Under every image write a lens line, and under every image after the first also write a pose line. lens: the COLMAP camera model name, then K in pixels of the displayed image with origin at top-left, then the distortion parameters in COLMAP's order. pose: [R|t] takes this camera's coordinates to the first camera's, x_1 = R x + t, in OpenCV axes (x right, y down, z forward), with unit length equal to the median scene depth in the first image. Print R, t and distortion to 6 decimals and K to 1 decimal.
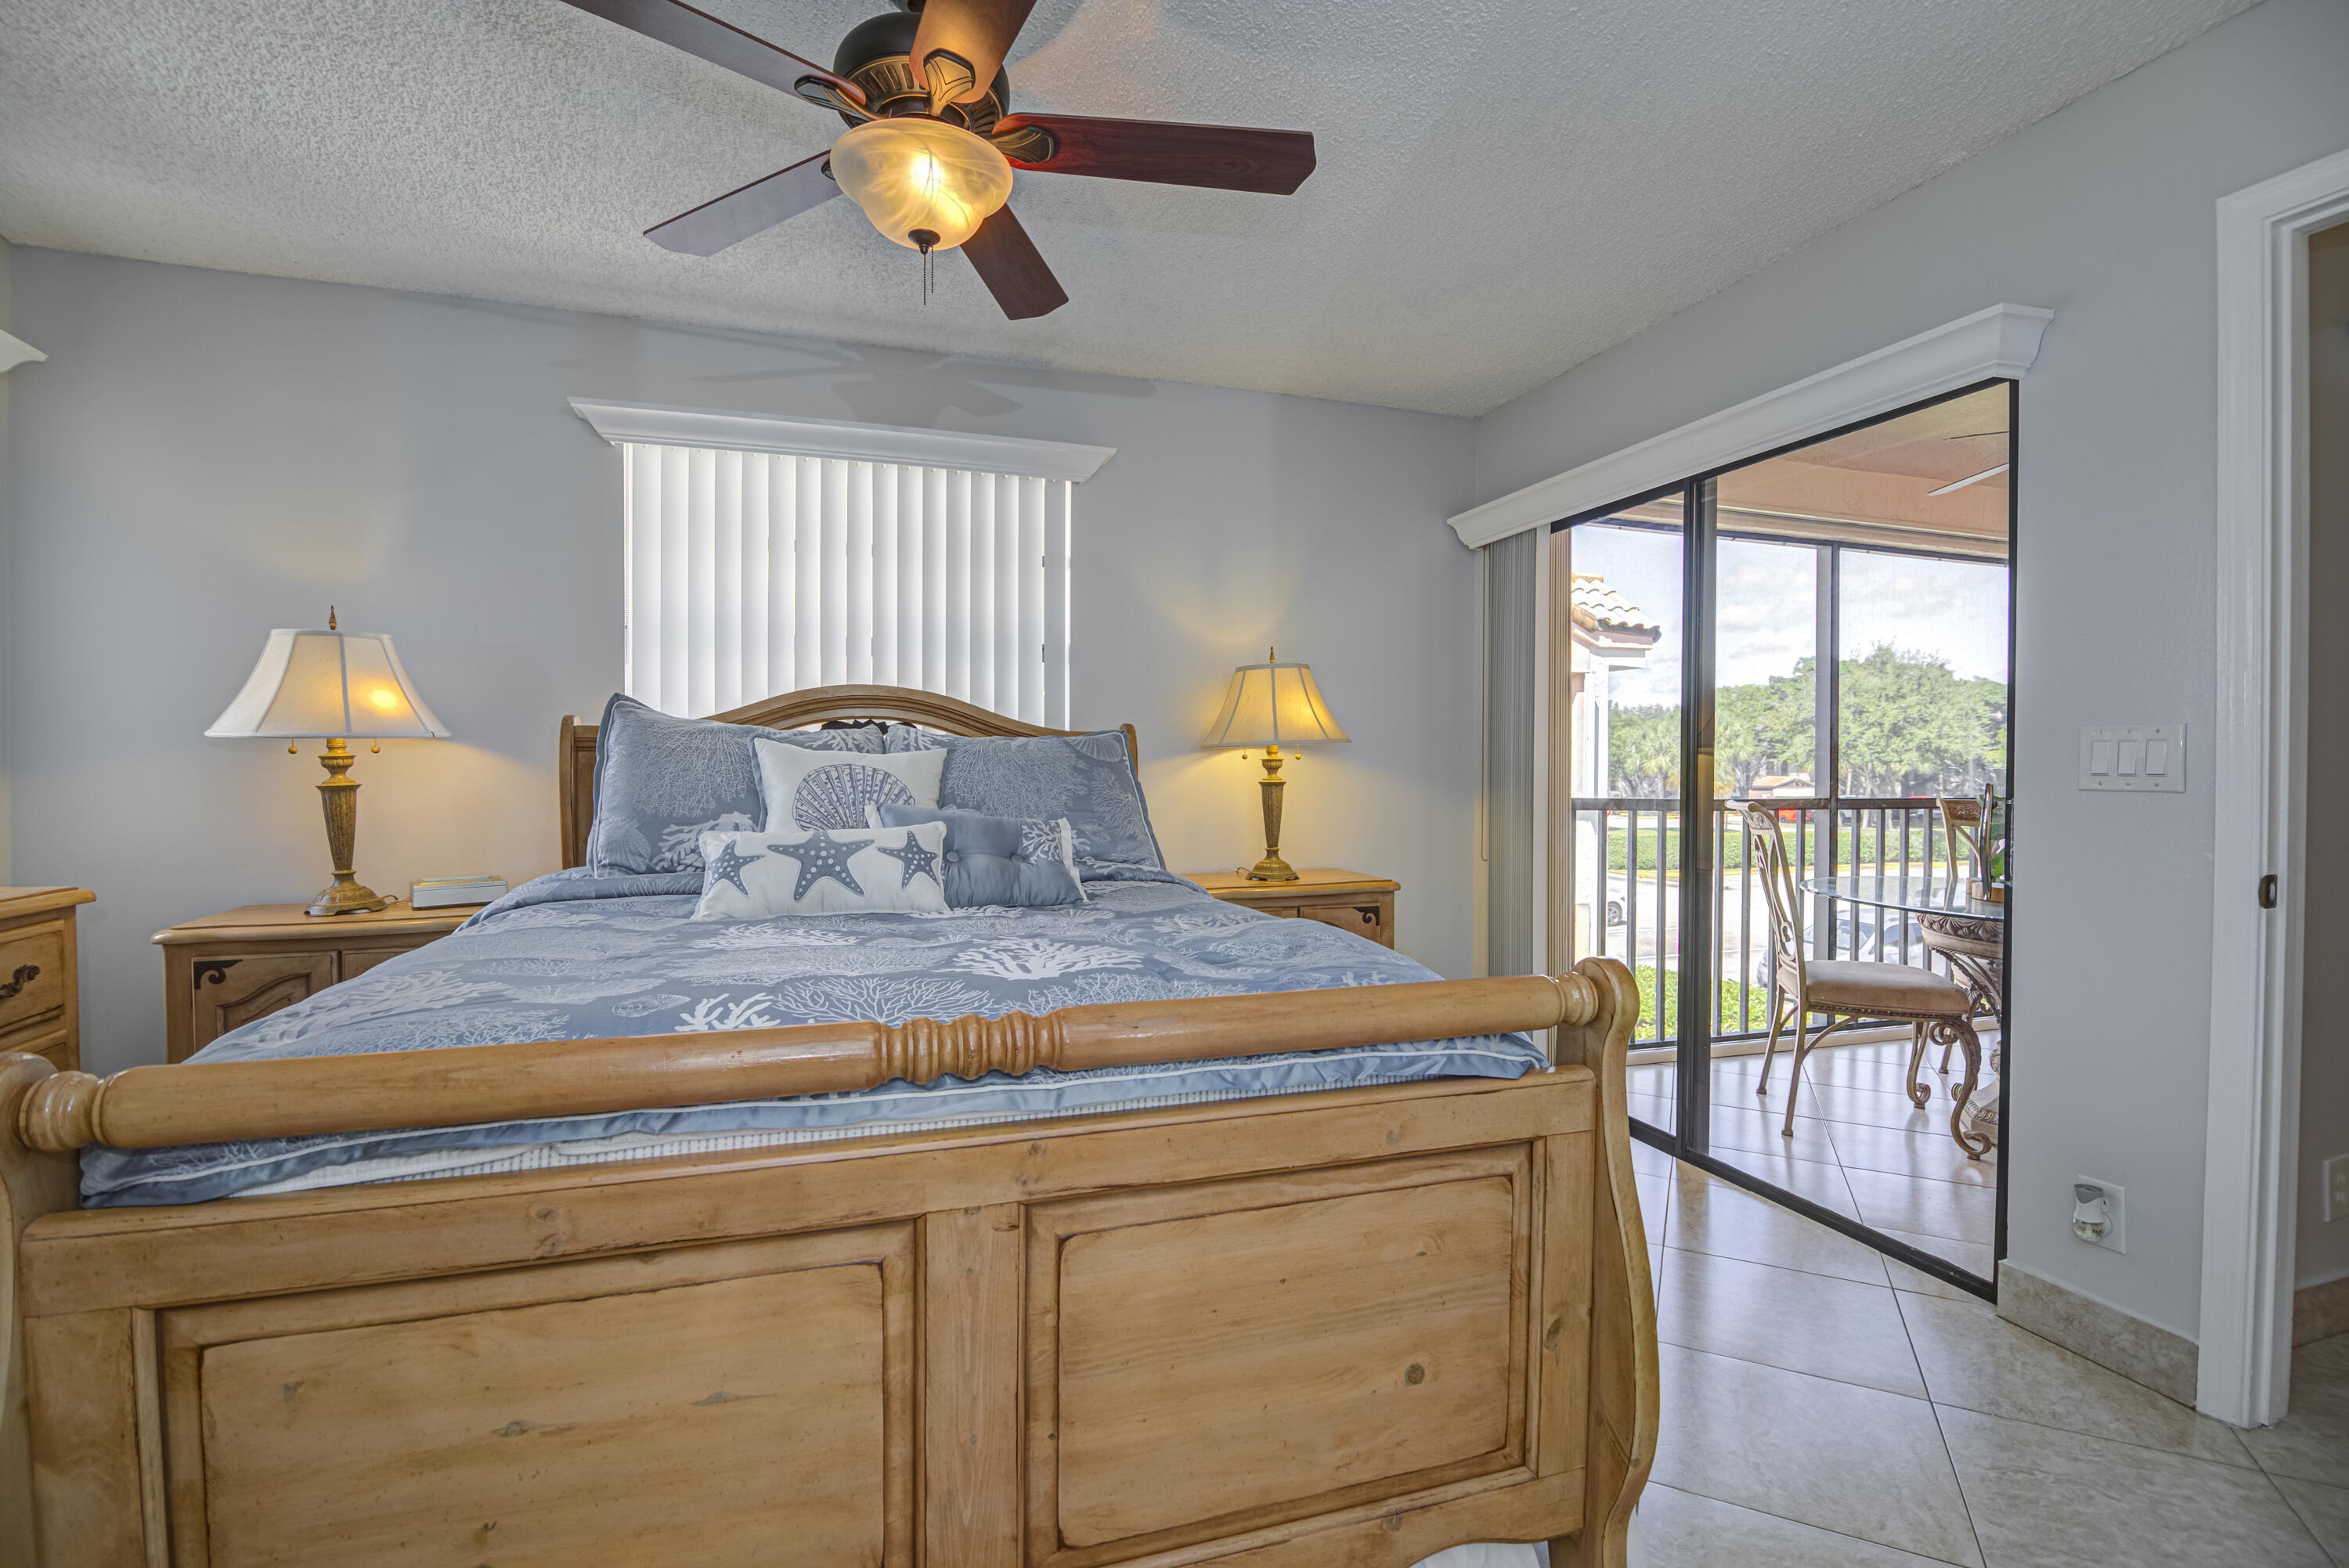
lens RADIAL K [[1042.8, 0, 1169.5], [0, 1042.8, 770.7], [0, 0, 1]] dist [-0.005200, -0.001836]
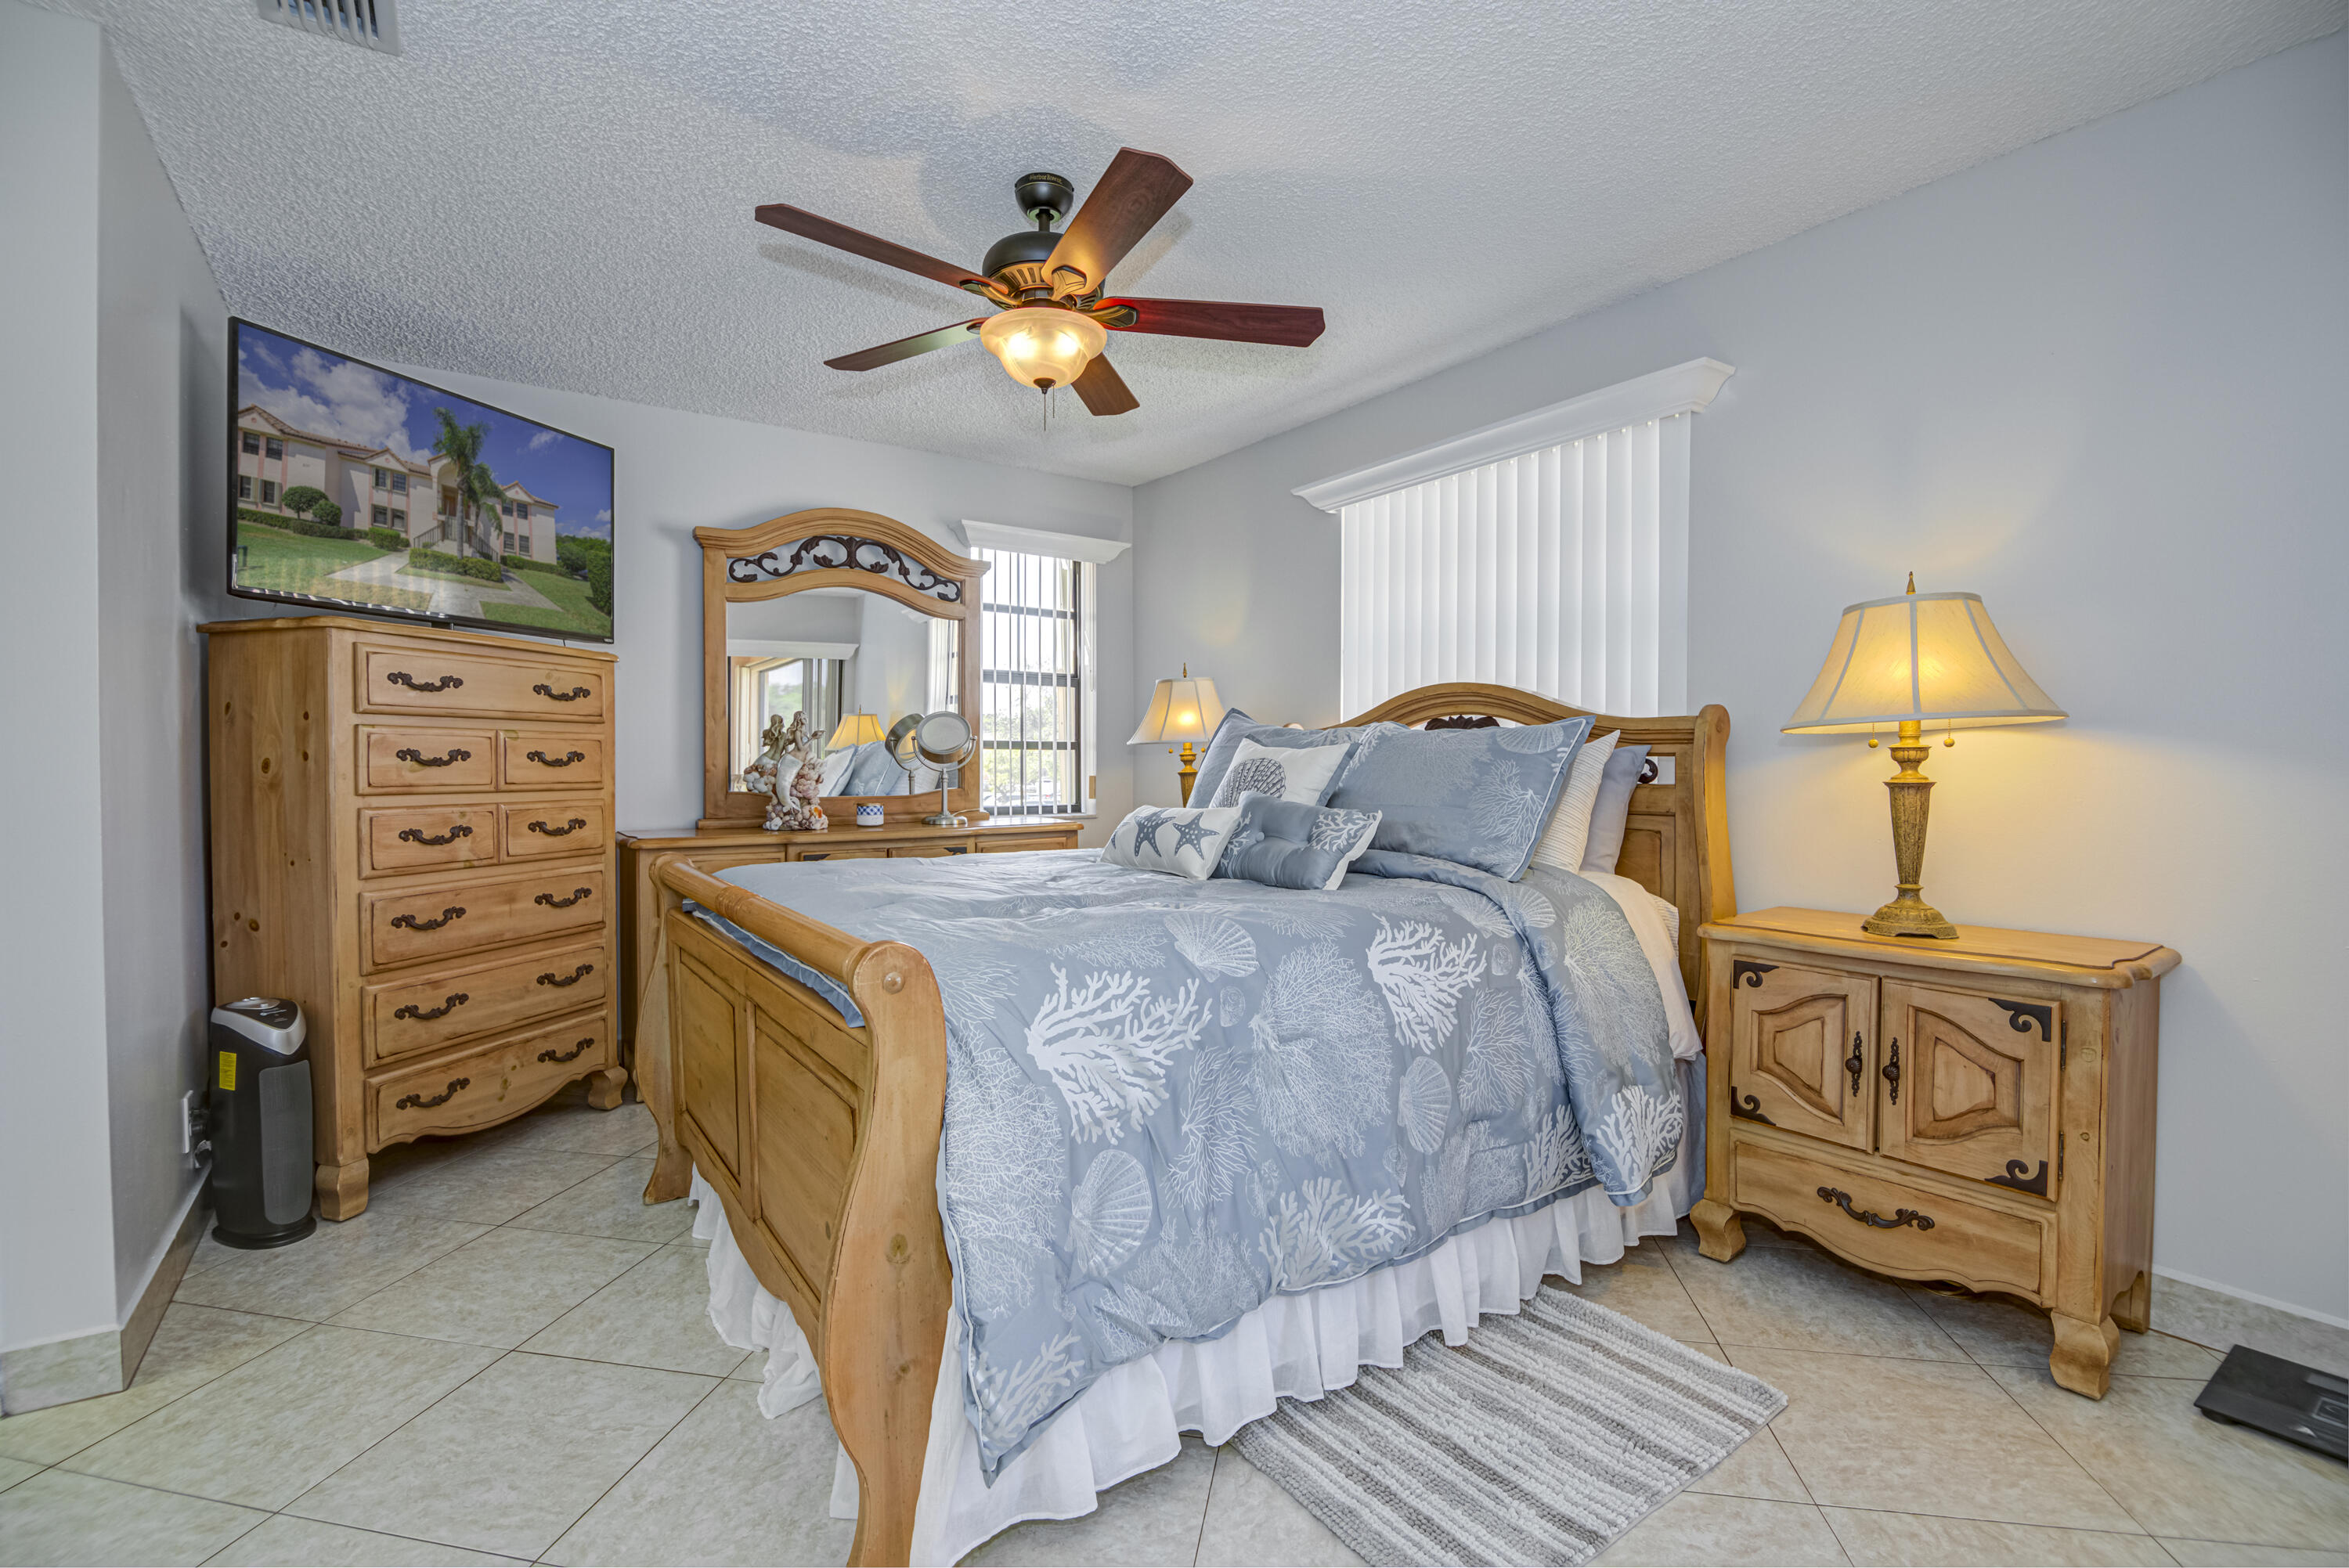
lens RADIAL K [[1042.8, 0, 1154.5], [0, 1042.8, 798.8], [0, 0, 1]] dist [-0.005200, -0.001836]
pose [[0.272731, 0.033163, -0.961519, 0.184082], [-0.003016, 0.999430, 0.033615, 0.000206], [0.962086, -0.006268, 0.272676, 0.118217]]
